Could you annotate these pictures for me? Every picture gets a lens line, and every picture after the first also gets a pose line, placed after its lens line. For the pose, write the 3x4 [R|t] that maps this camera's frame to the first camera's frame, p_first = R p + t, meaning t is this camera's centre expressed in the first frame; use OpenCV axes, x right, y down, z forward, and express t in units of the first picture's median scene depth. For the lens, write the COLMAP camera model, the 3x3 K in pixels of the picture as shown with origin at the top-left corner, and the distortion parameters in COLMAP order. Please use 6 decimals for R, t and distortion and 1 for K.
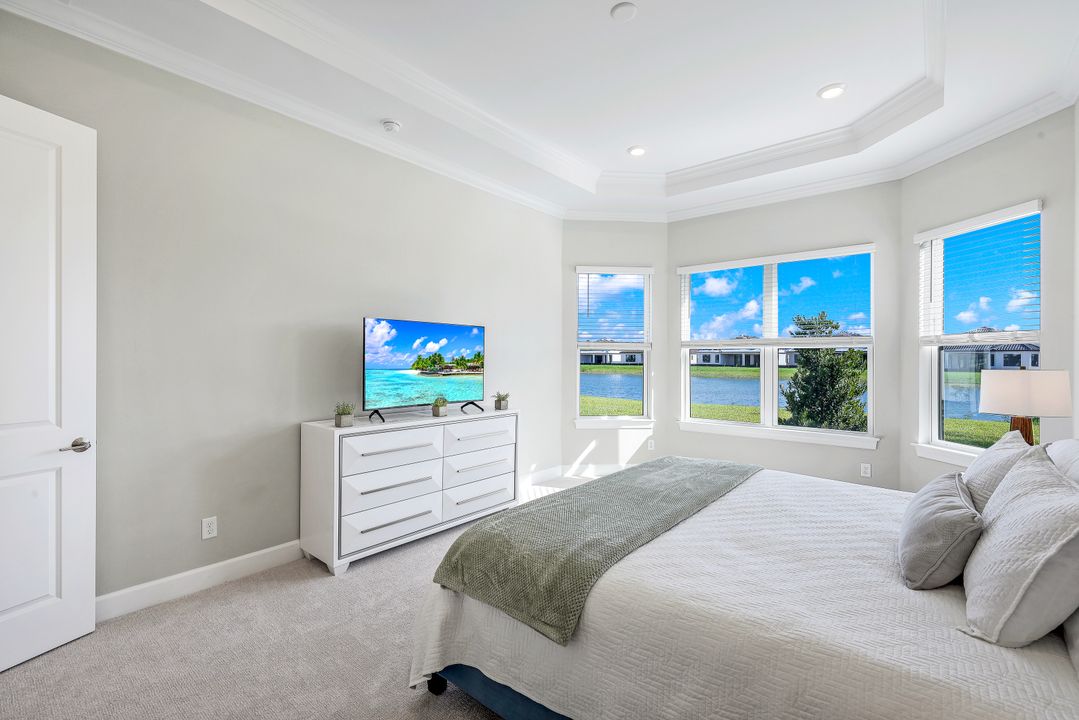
lens RADIAL K [[484.7, 0, 540.3], [0, 484.7, 358.3], [0, 0, 1]] dist [0.000775, -0.000160]
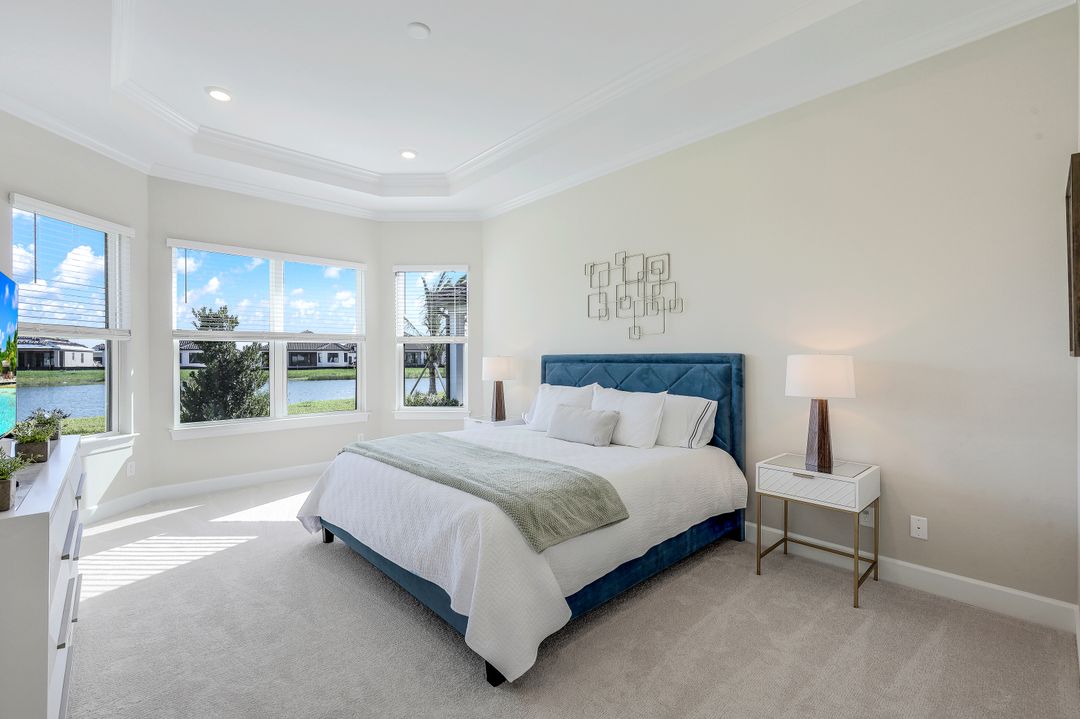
lens RADIAL K [[485.1, 0, 539.6], [0, 485.1, 356.3], [0, 0, 1]] dist [0.000775, -0.000160]
pose [[0.113324, -0.003658, 0.993551, -0.483972], [0.006212, 0.999976, 0.002973, 0.010058], [-0.993539, 0.005835, 0.113344, 0.330763]]
